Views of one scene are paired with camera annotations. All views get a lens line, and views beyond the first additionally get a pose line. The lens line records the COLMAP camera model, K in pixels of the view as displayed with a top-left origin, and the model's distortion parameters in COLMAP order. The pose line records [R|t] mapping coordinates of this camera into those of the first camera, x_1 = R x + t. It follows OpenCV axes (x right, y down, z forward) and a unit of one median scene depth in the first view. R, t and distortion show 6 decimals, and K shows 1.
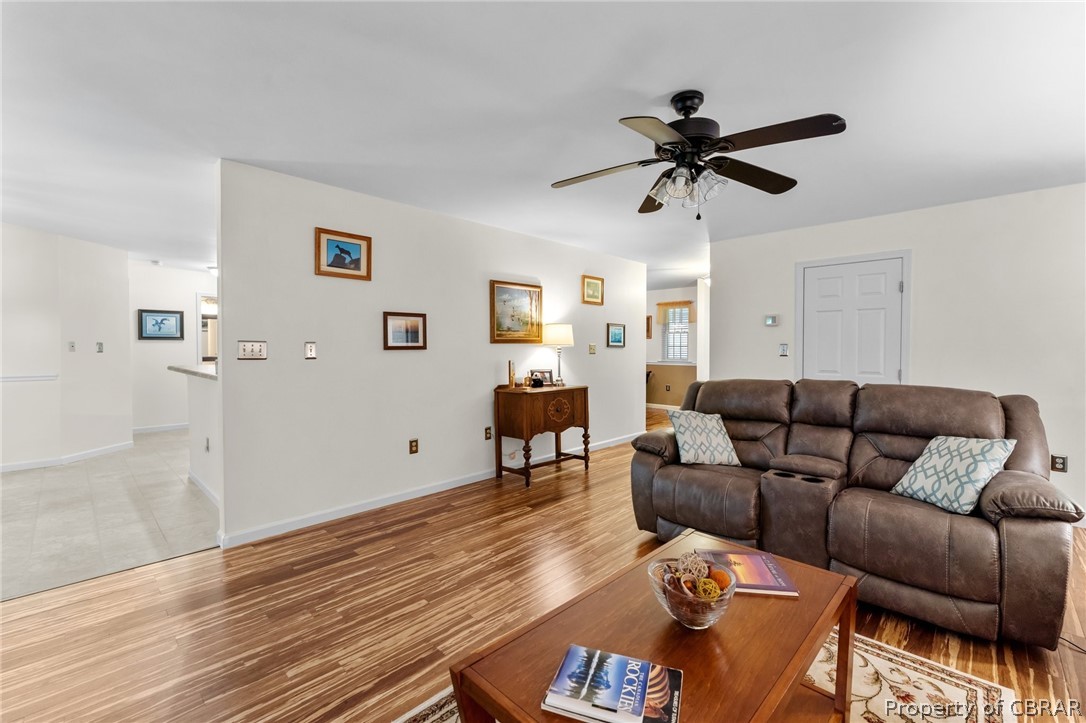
lens RADIAL K [[461.4, 0, 543.1], [0, 461.4, 355.3], [0, 0, 1]] dist [-0.002906, -0.000065]
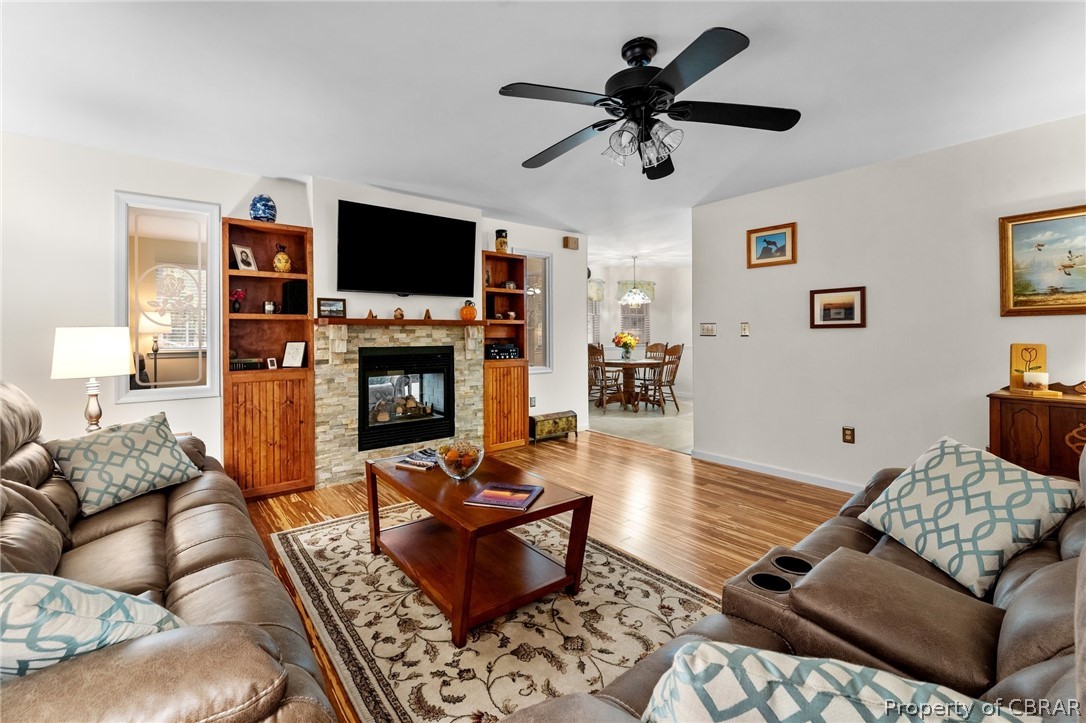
lens RADIAL K [[461.4, 0, 541.1], [0, 461.4, 334.3], [0, 0, 1]] dist [-0.002906, -0.000065]
pose [[-0.126512, -0.000770, -0.991965, 0.726721], [-0.013819, 0.999904, 0.000986, 0.008405], [0.991869, 0.013833, -0.126511, 0.542006]]
